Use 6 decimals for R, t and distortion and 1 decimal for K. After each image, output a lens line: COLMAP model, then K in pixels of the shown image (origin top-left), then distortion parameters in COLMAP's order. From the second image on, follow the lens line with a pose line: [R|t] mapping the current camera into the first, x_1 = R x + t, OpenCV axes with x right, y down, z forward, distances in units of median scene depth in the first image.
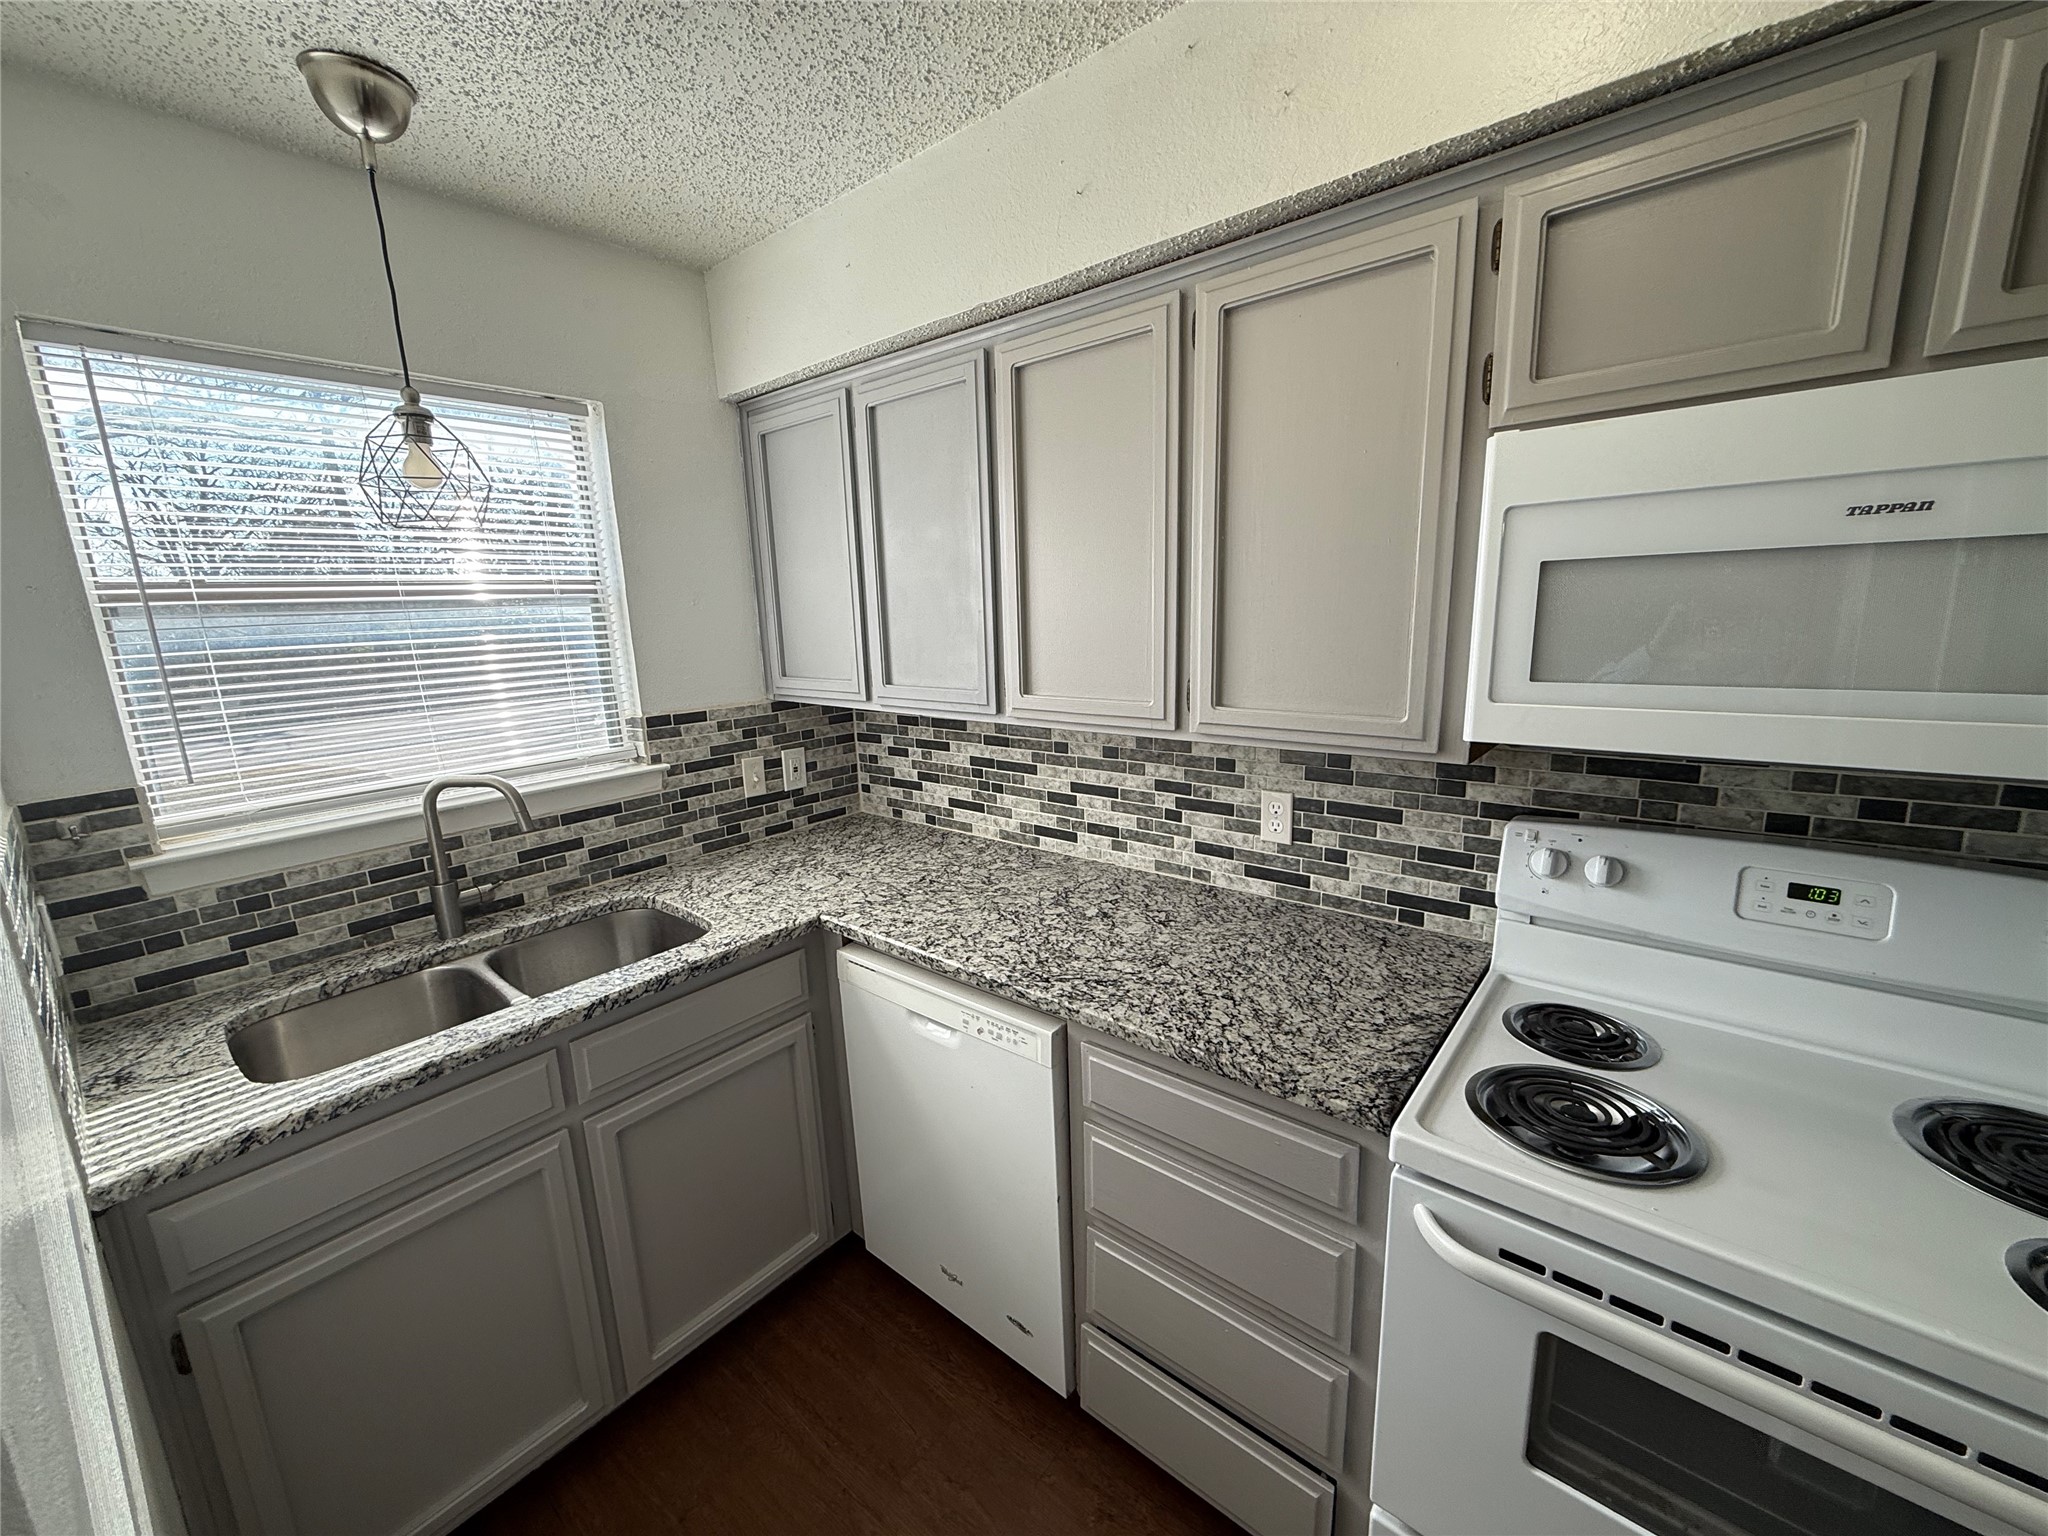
lens RADIAL K [[810.0, 0, 1023.6], [0, 810.0, 771.3], [0, 0, 1]] dist [-0.001064, 0.000001]
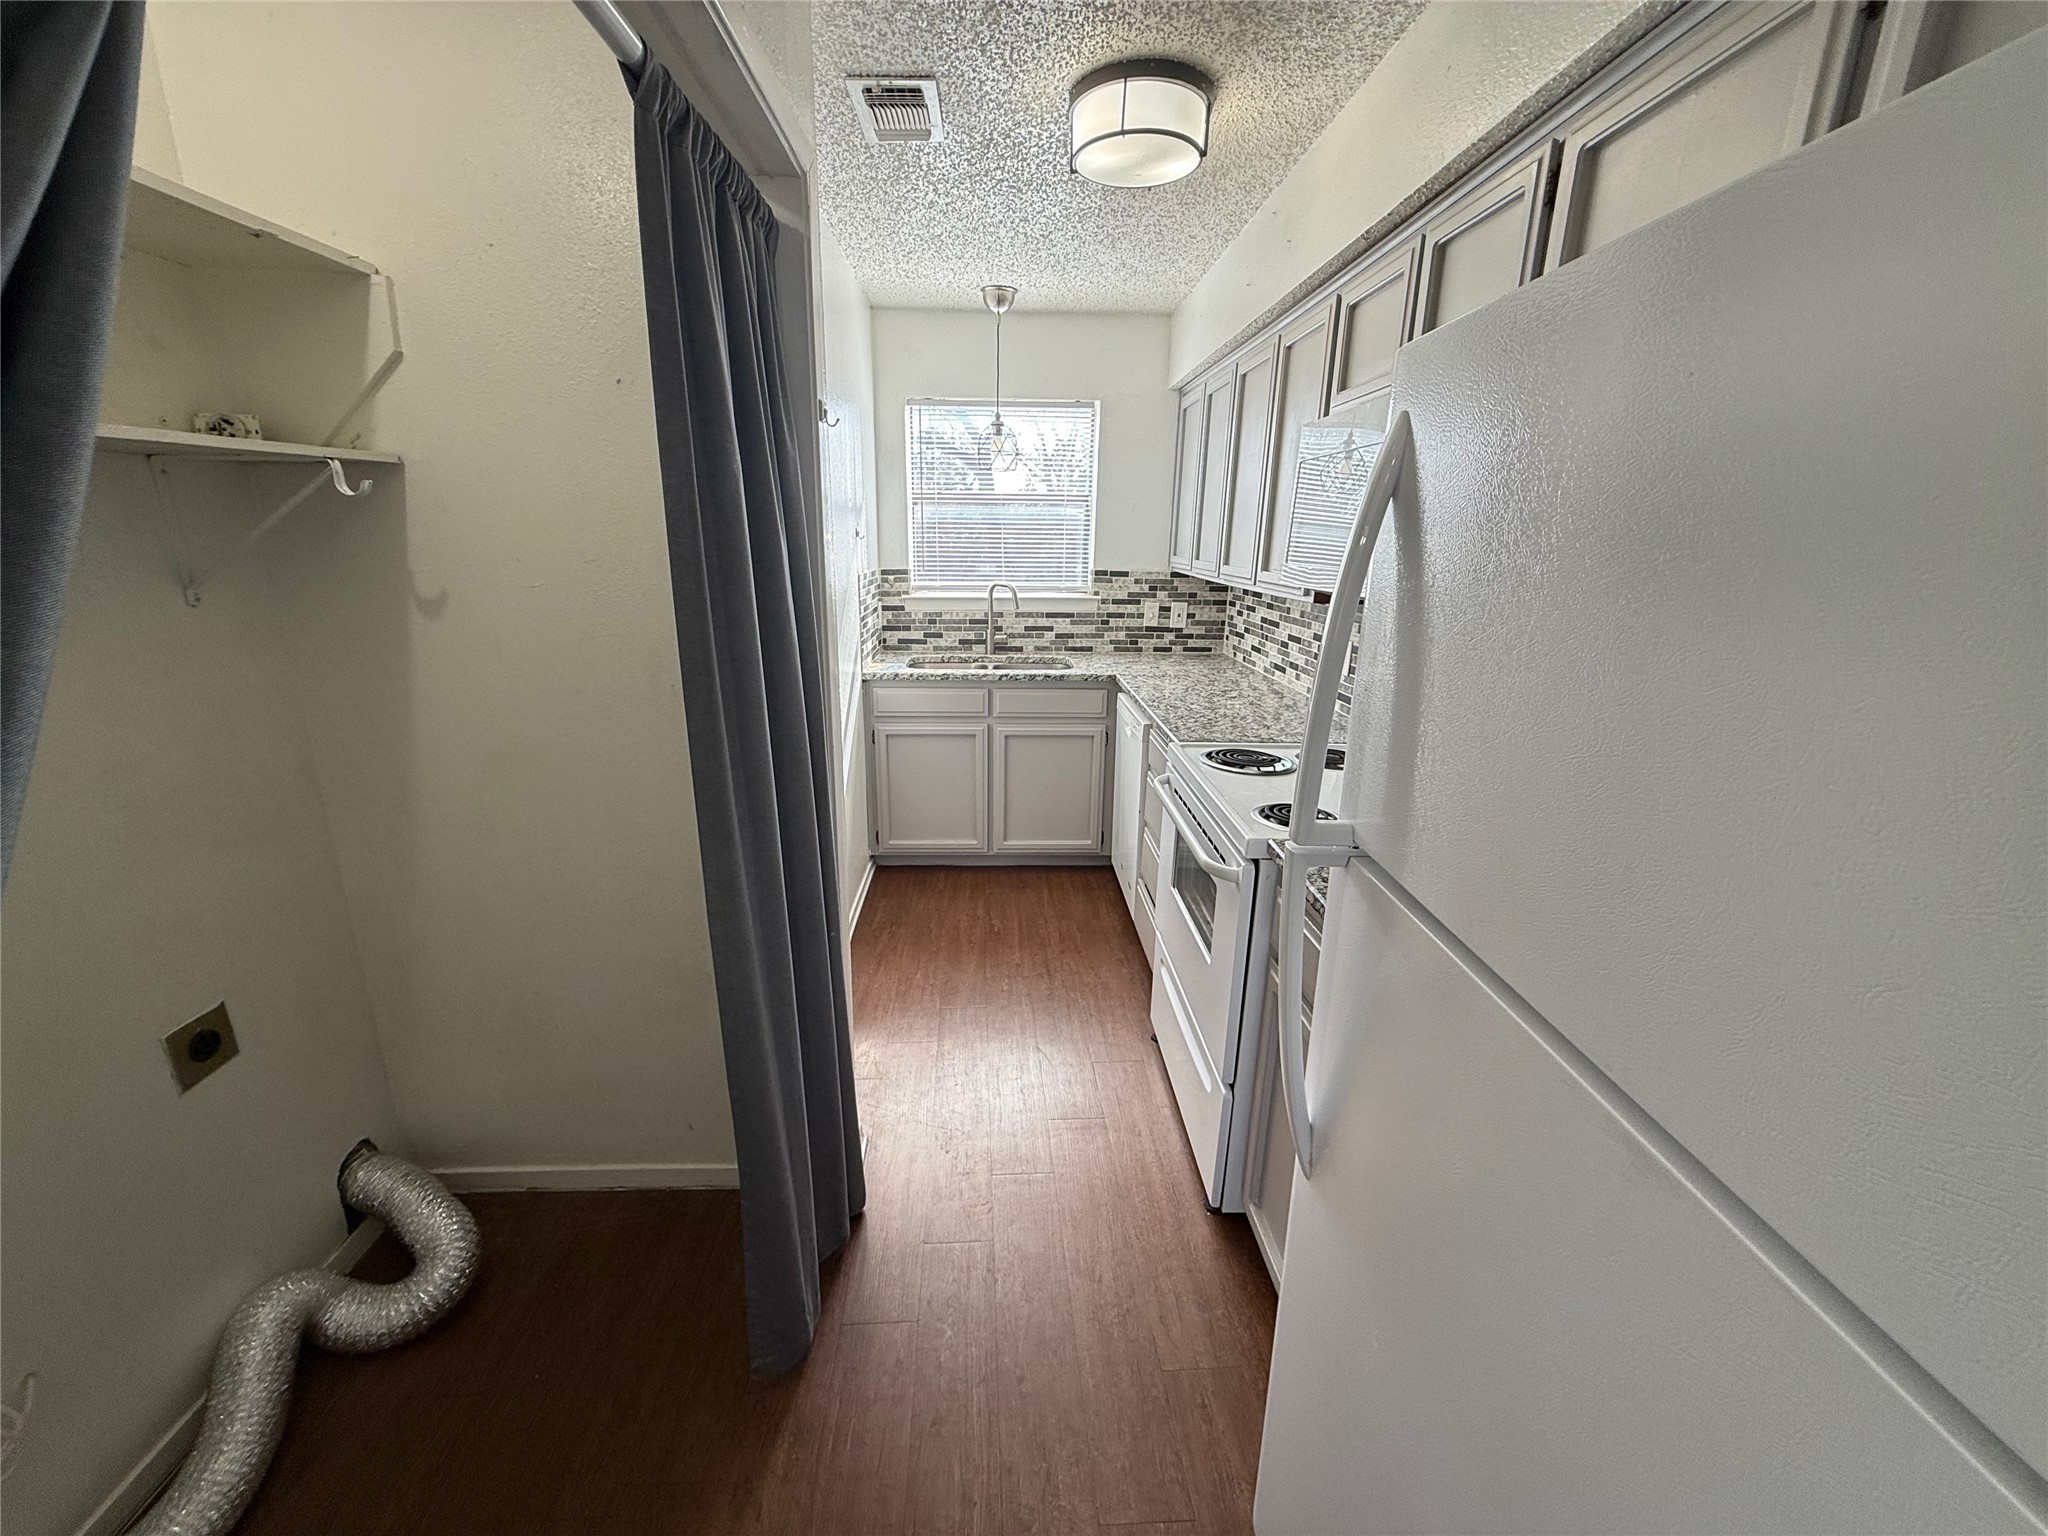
lens RADIAL K [[810.0, 0, 1018.2], [0, 810.0, 772.5], [0, 0, 1]] dist [-0.001064, 0.000001]
pose [[0.669193, 0.252991, -0.698696, 0.821679], [-0.186618, 0.967343, 0.171528, 0.095987], [0.719273, 0.015604, 0.694552, -0.417412]]
